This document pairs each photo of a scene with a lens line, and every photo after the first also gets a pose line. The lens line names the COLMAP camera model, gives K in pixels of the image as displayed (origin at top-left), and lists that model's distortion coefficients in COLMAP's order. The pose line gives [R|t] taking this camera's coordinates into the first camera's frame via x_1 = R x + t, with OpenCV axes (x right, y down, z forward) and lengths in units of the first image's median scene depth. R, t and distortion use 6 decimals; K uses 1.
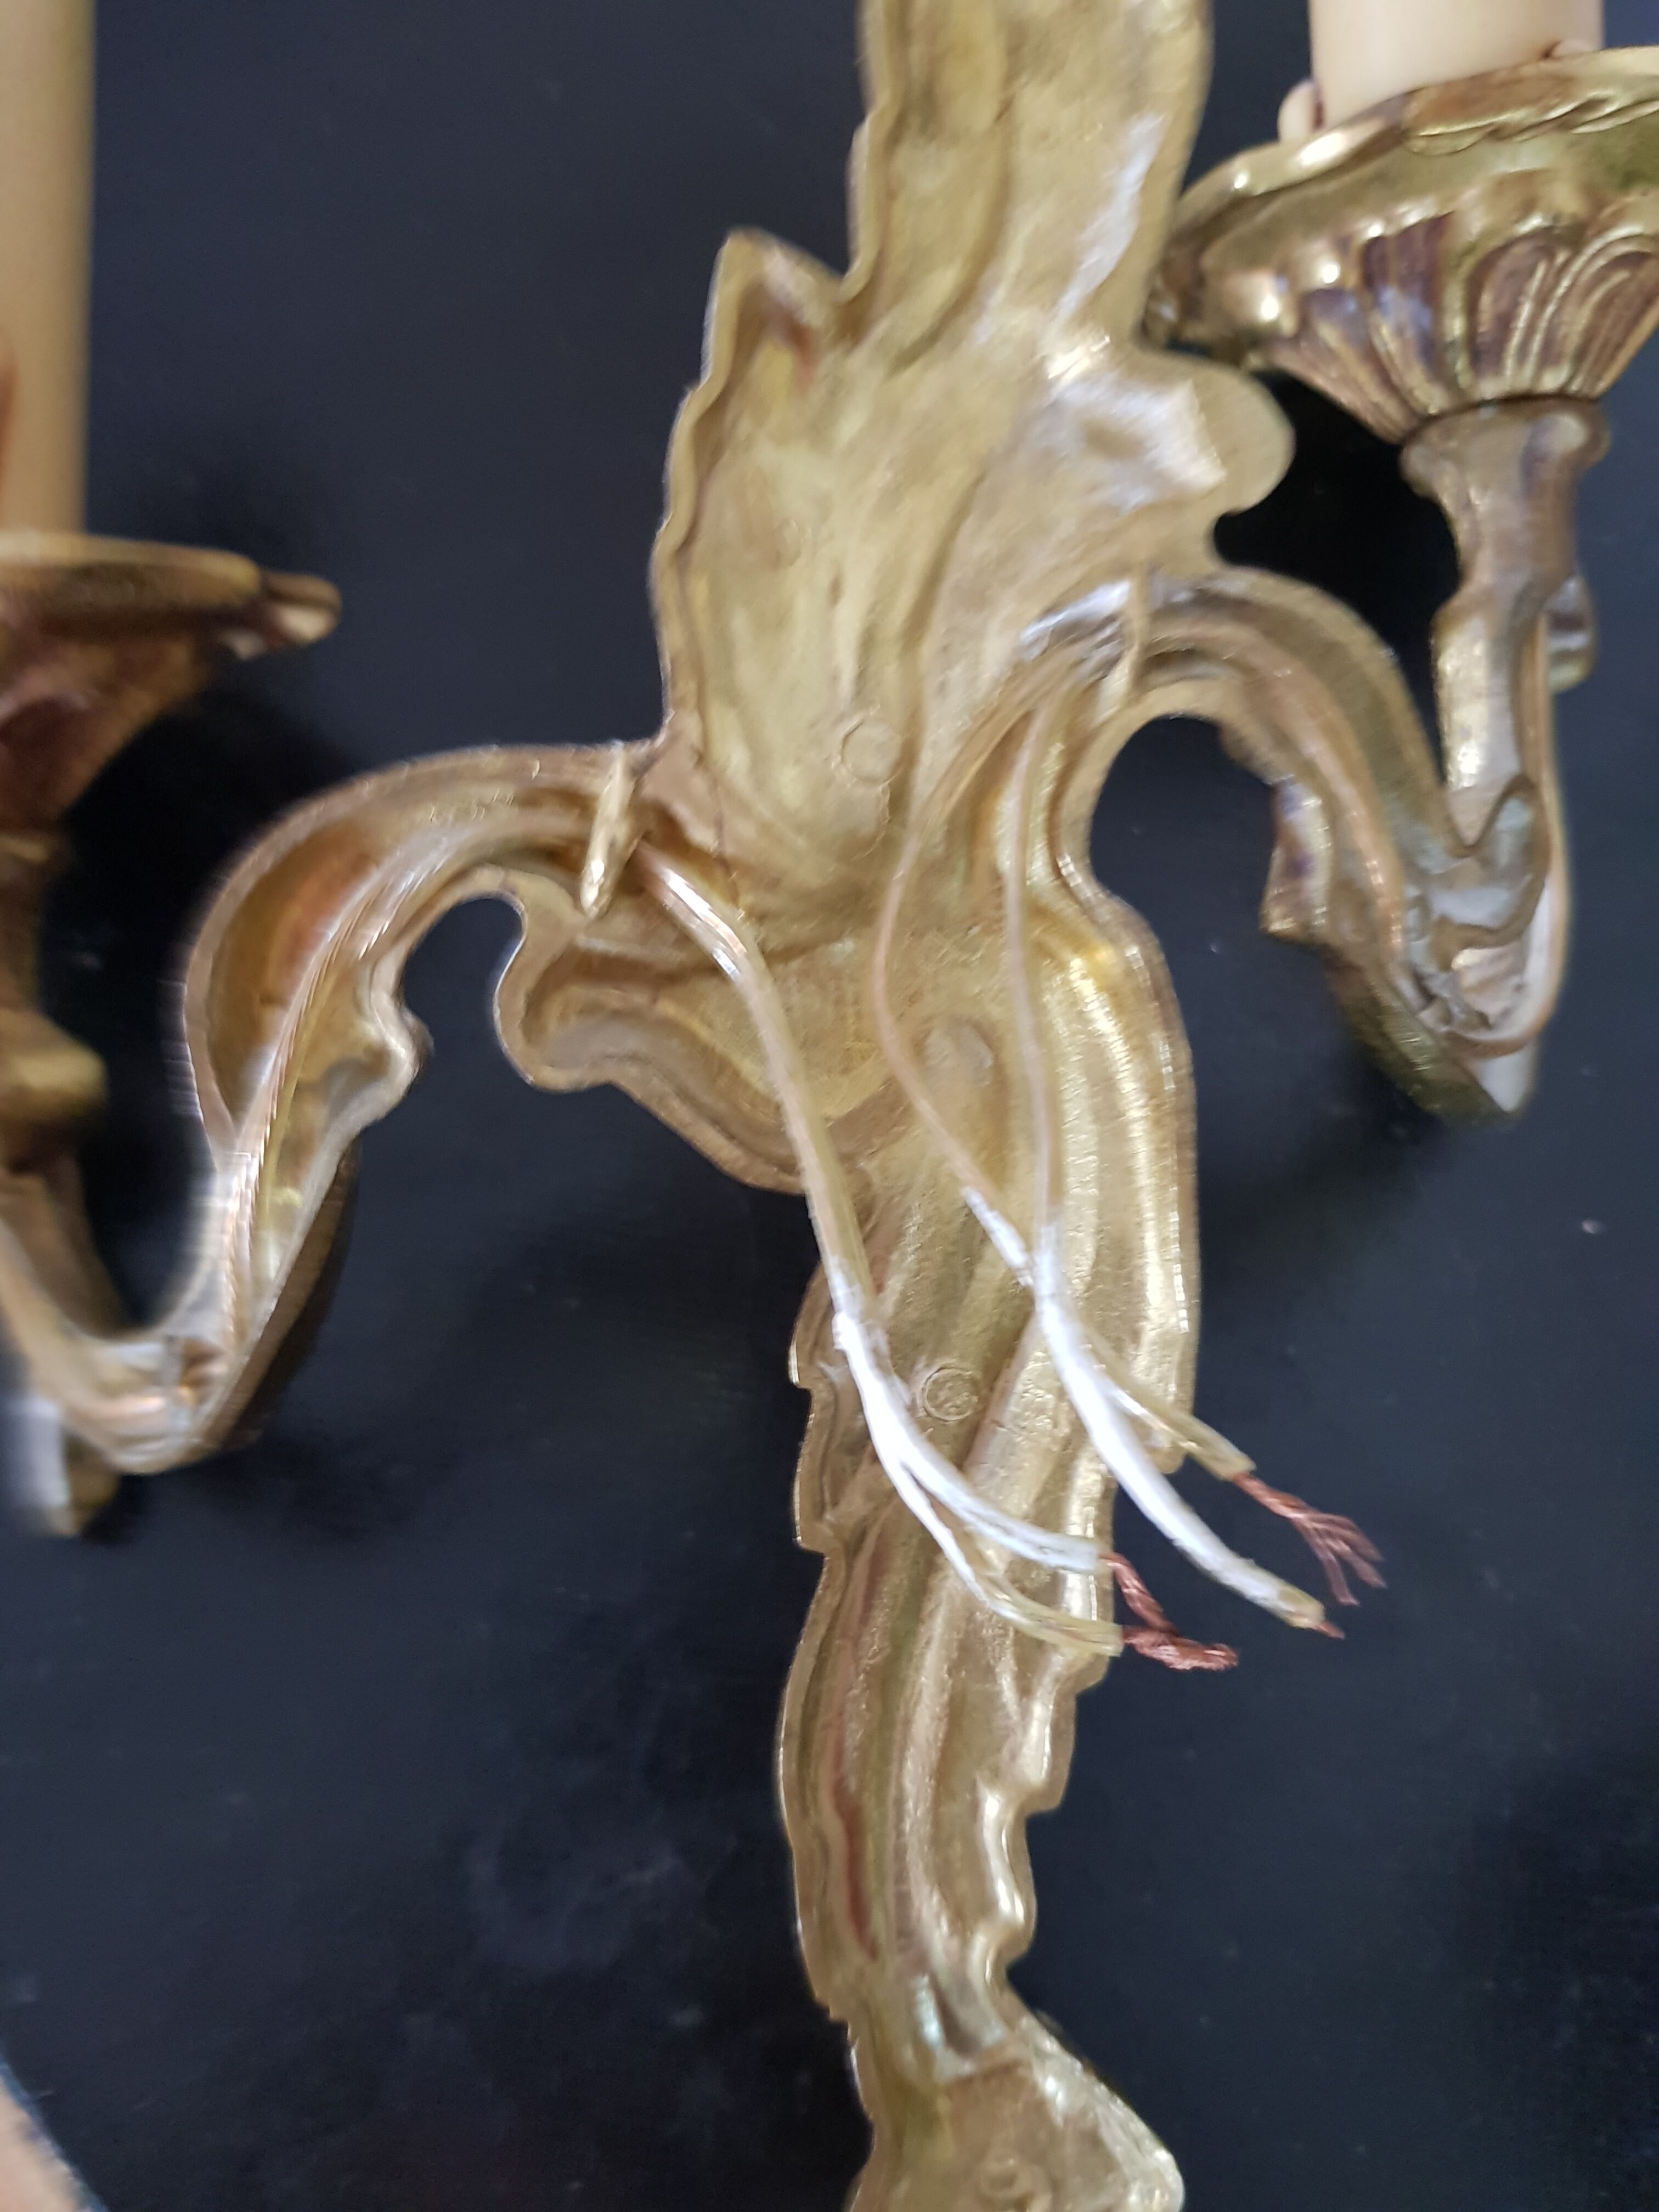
lens RADIAL K [[1864.8, 0, 829.5], [0, 1864.8, 1106.0], [0, 0, 1]] dist [-0.015050, -0.000334]
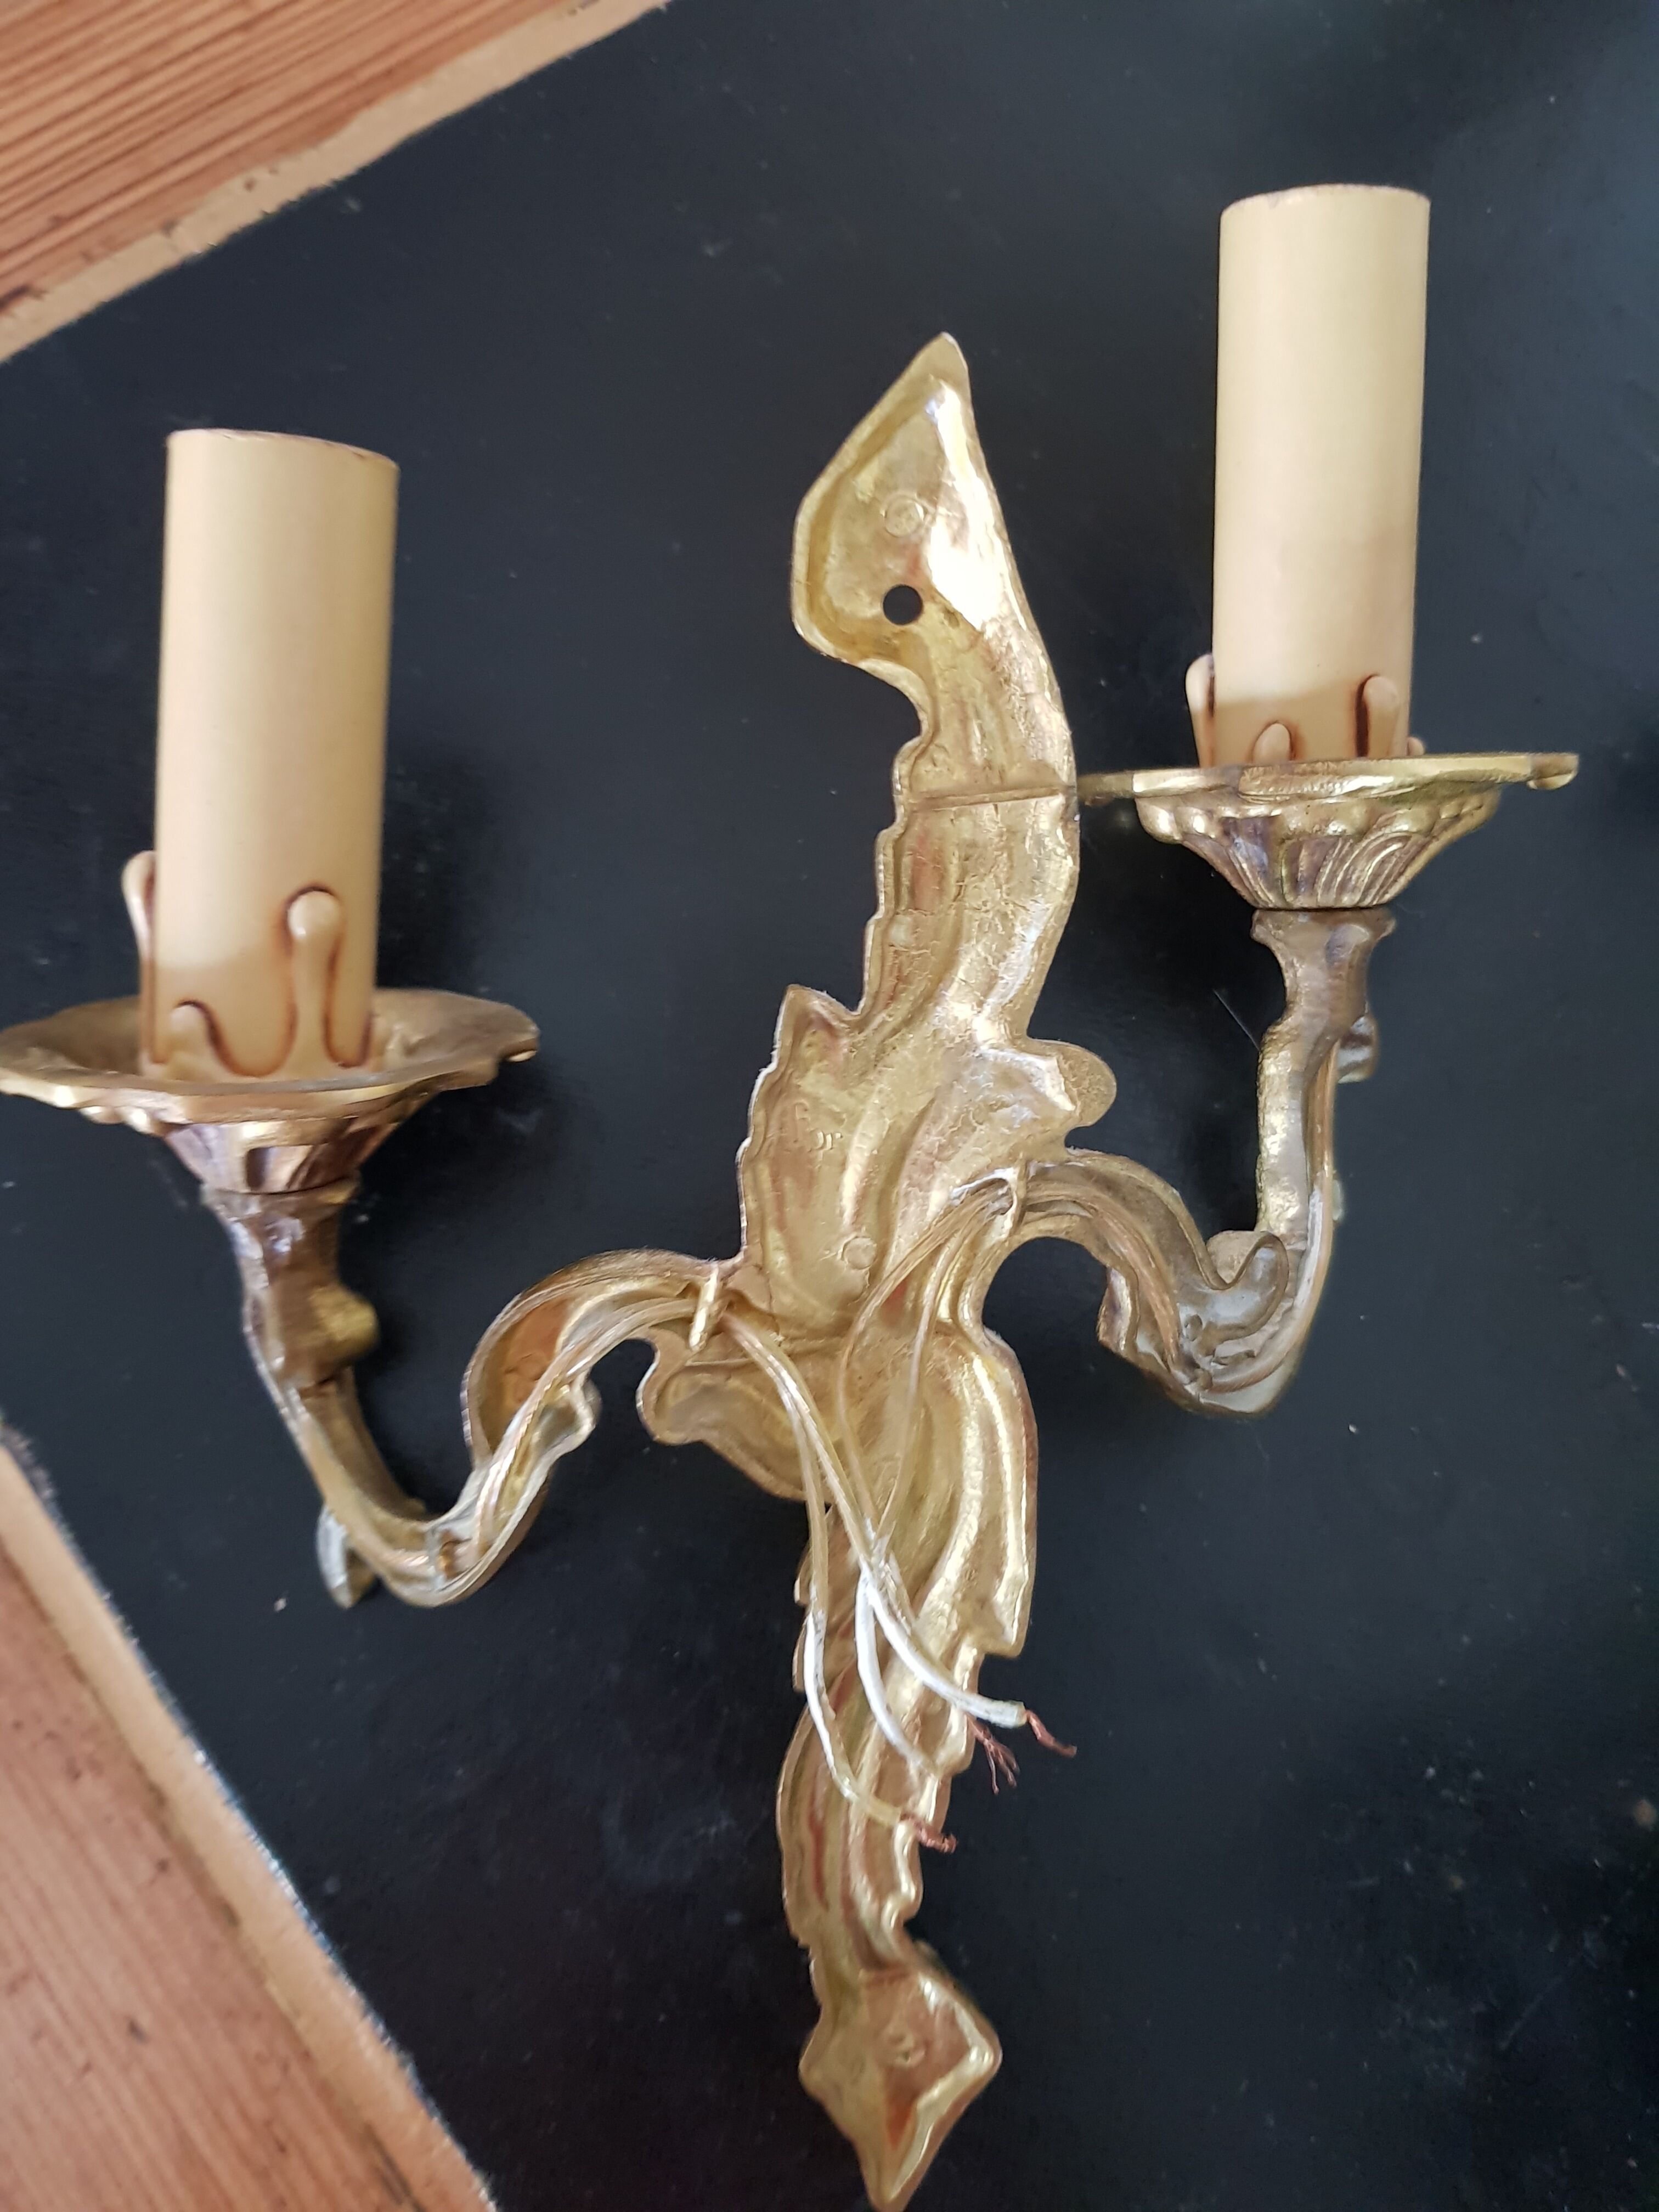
lens RADIAL K [[1789.5, 0, 793.5], [0, 1789.5, 1105.6], [0, 0, 1]] dist [0.003202, 0.000270]
pose [[0.997701, 0.055002, -0.039583, 0.018030], [-0.051057, 0.994207, 0.094584, -0.460741], [0.044556, -0.092346, 0.994730, -0.612647]]
